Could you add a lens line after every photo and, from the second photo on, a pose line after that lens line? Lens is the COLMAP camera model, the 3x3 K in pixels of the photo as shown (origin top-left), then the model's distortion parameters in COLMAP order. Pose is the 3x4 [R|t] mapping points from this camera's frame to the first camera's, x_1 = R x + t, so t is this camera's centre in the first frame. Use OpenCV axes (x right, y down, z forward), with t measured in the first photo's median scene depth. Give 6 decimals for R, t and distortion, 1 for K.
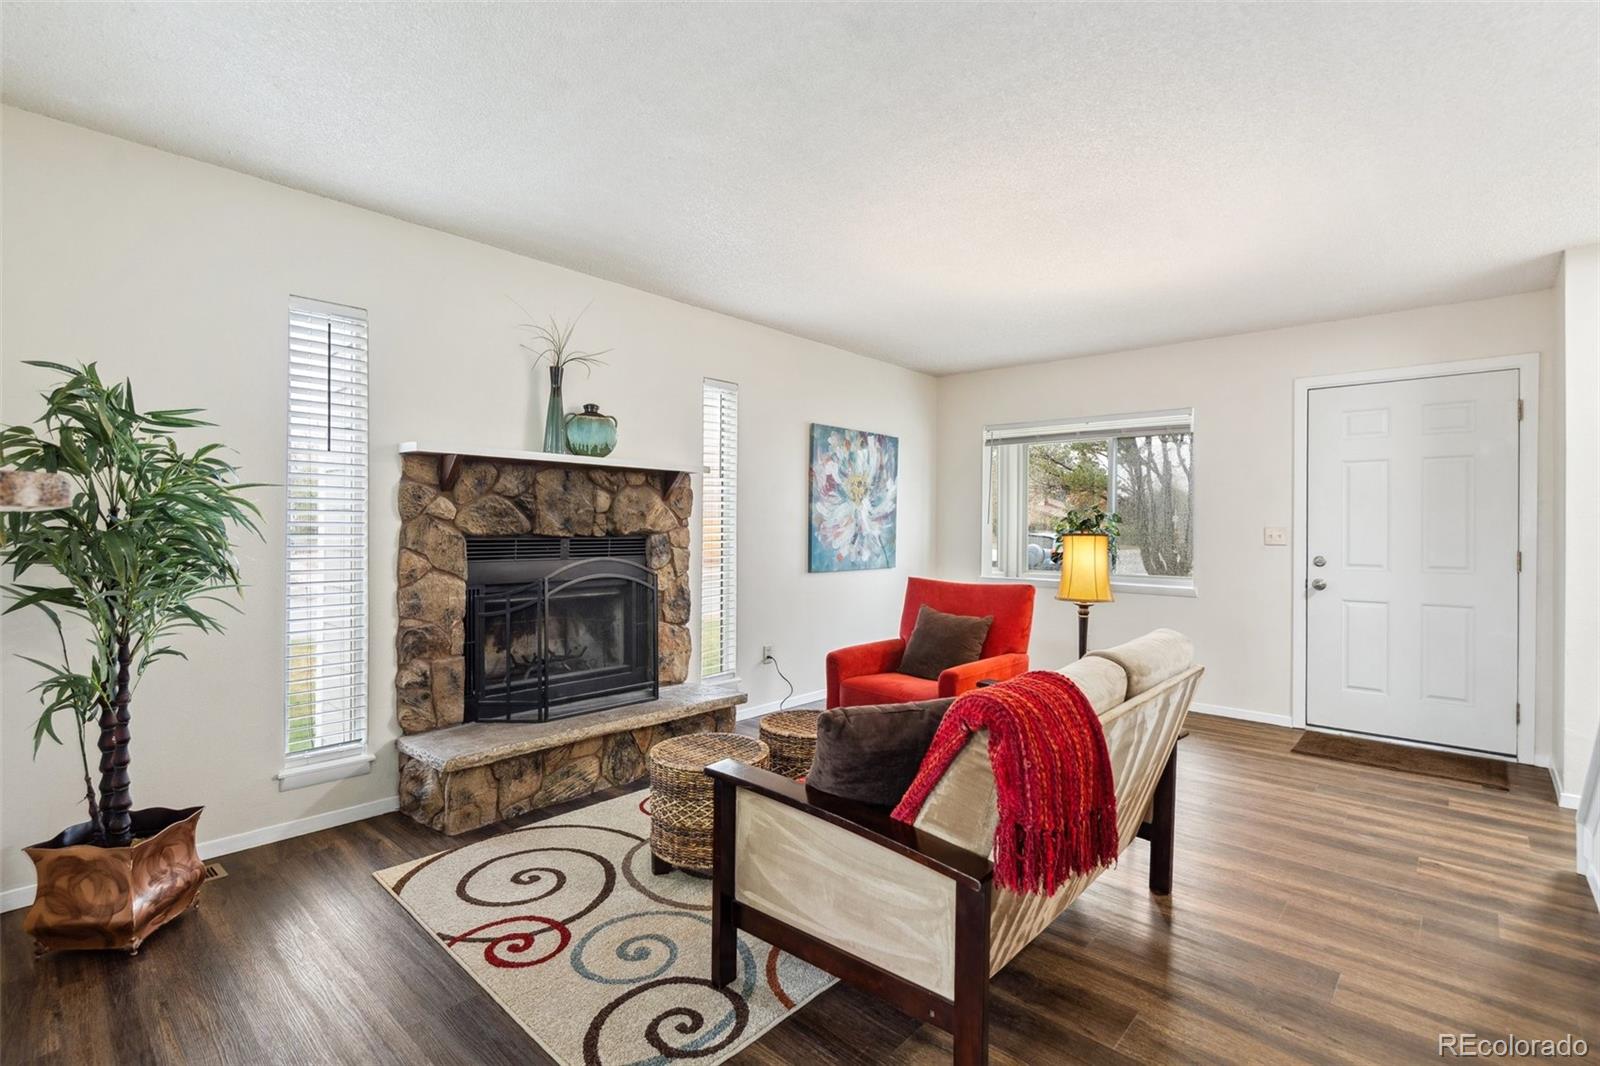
lens RADIAL K [[744.4, 0, 798.5], [0, 744.4, 522.1], [0, 0, 1]] dist [0.003336, 0.000451]
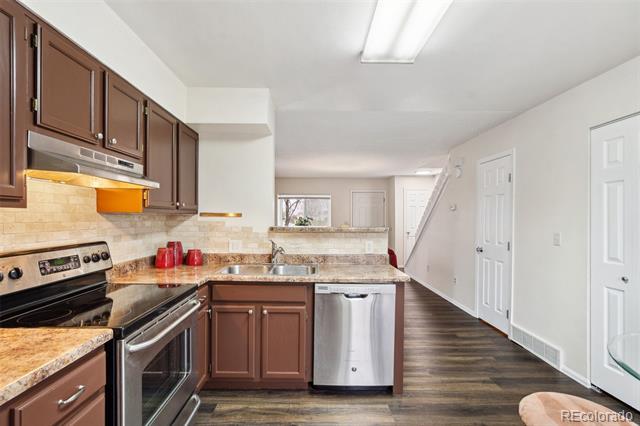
lens RADIAL K [[297.8, 0, 313.7], [0, 297.8, 217.3], [0, 0, 1]] dist [0.003336, 0.000451]
pose [[0.727513, -0.008214, 0.686044, -0.948892], [0.002010, 0.999950, 0.009841, -0.044935], [-0.686091, -0.005780, 0.727493, -0.248756]]
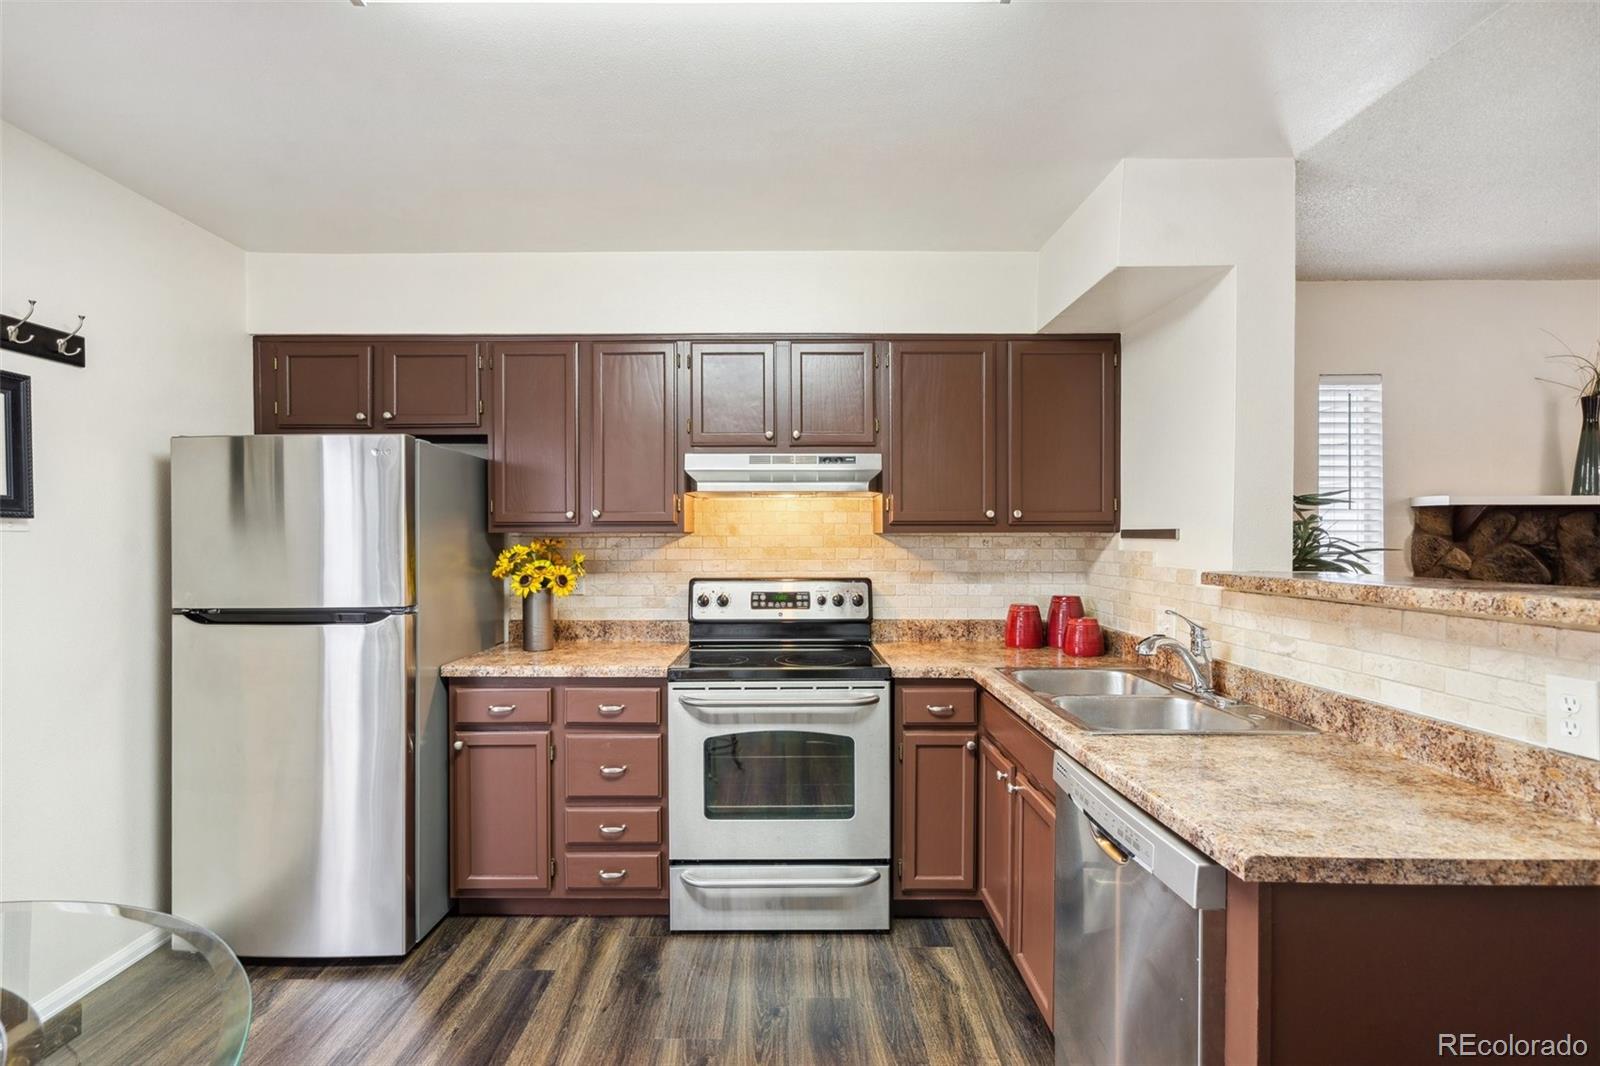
lens RADIAL K [[744.4, 0, 783.8], [0, 744.4, 538.2], [0, 0, 1]] dist [0.003336, 0.000451]
pose [[0.669506, -0.014919, -0.742657, -0.273107], [0.009484, 0.999888, -0.011537, -0.035075], [0.742746, 0.000681, 0.669573, -0.258878]]
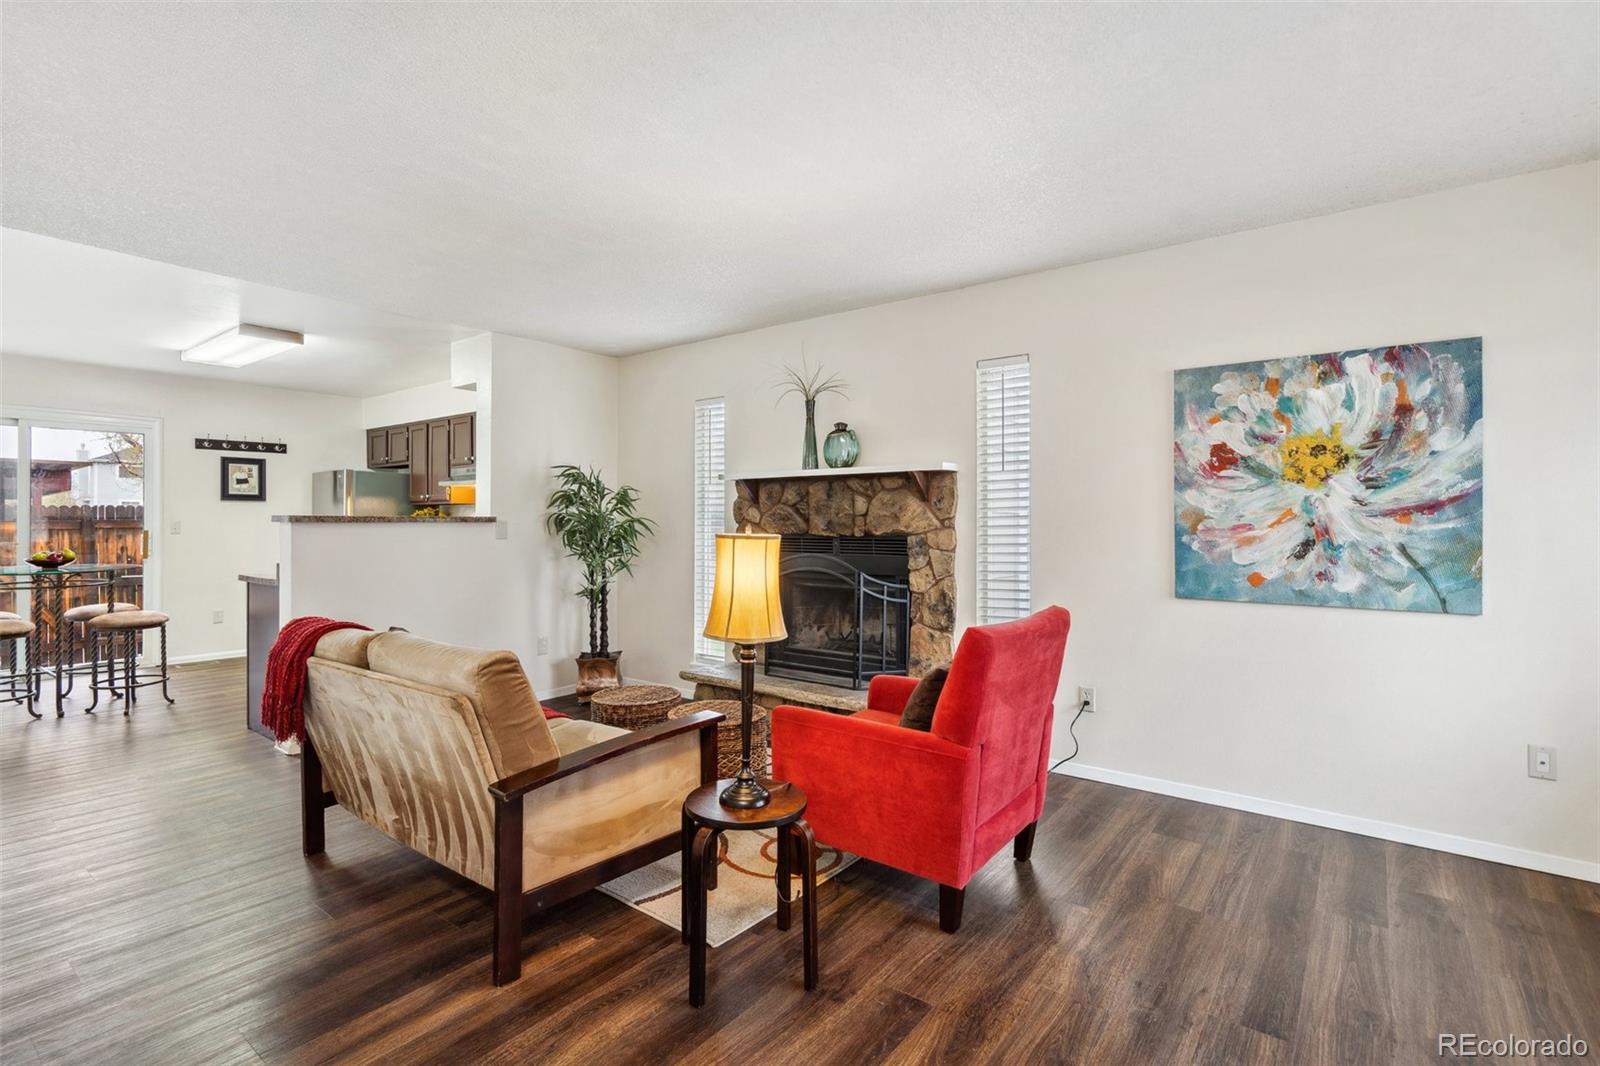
lens RADIAL K [[744.4, 0, 798.4], [0, 744.4, 529.1], [0, 0, 1]] dist [0.003336, 0.000451]
pose [[0.087886, -0.007983, -0.996099, 0.808350], [-0.000873, 0.999967, -0.008091, 0.016171], [0.996130, 0.001581, 0.087876, 0.768253]]
